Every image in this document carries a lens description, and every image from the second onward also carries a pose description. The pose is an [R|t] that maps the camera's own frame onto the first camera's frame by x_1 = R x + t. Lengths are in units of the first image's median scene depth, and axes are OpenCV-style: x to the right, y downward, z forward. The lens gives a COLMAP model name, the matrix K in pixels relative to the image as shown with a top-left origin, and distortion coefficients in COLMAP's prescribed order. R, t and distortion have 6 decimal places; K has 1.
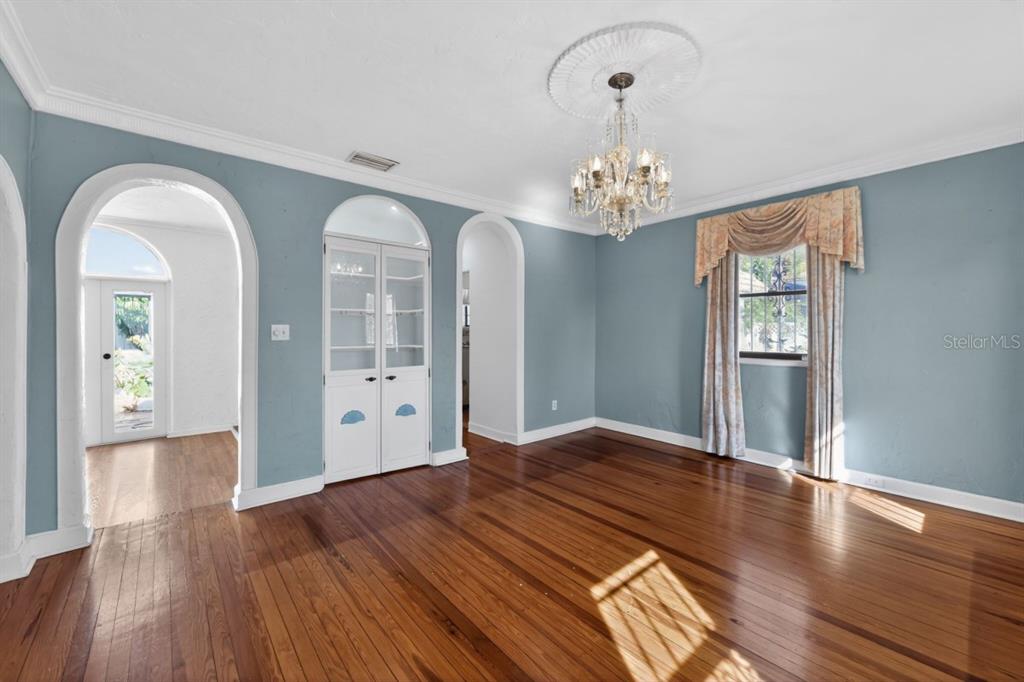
lens RADIAL K [[408.8, 0, 514.6], [0, 408.8, 331.8], [0, 0, 1]] dist [-0.010166, -0.000141]
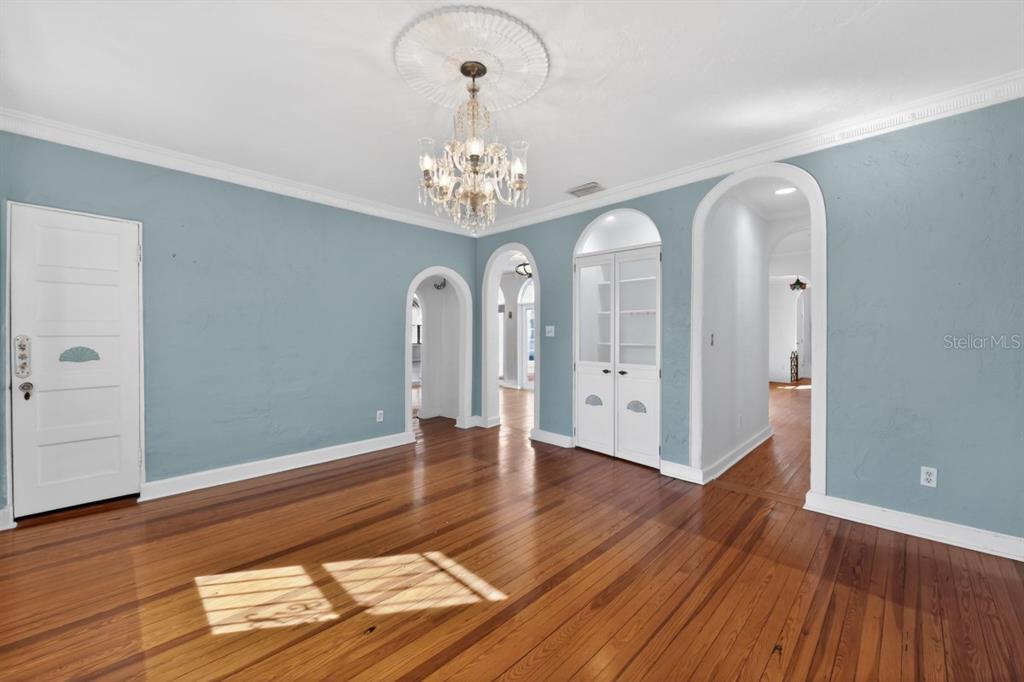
lens RADIAL K [[408.8, 0, 514.6], [0, 408.8, 331.8], [0, 0, 1]] dist [-0.010166, -0.000141]
pose [[0.077137, -0.000444, -0.997020, 0.910294], [0.000676, 1.000000, -0.000393, 0.004660], [0.997020, -0.000644, 0.077137, 0.754624]]
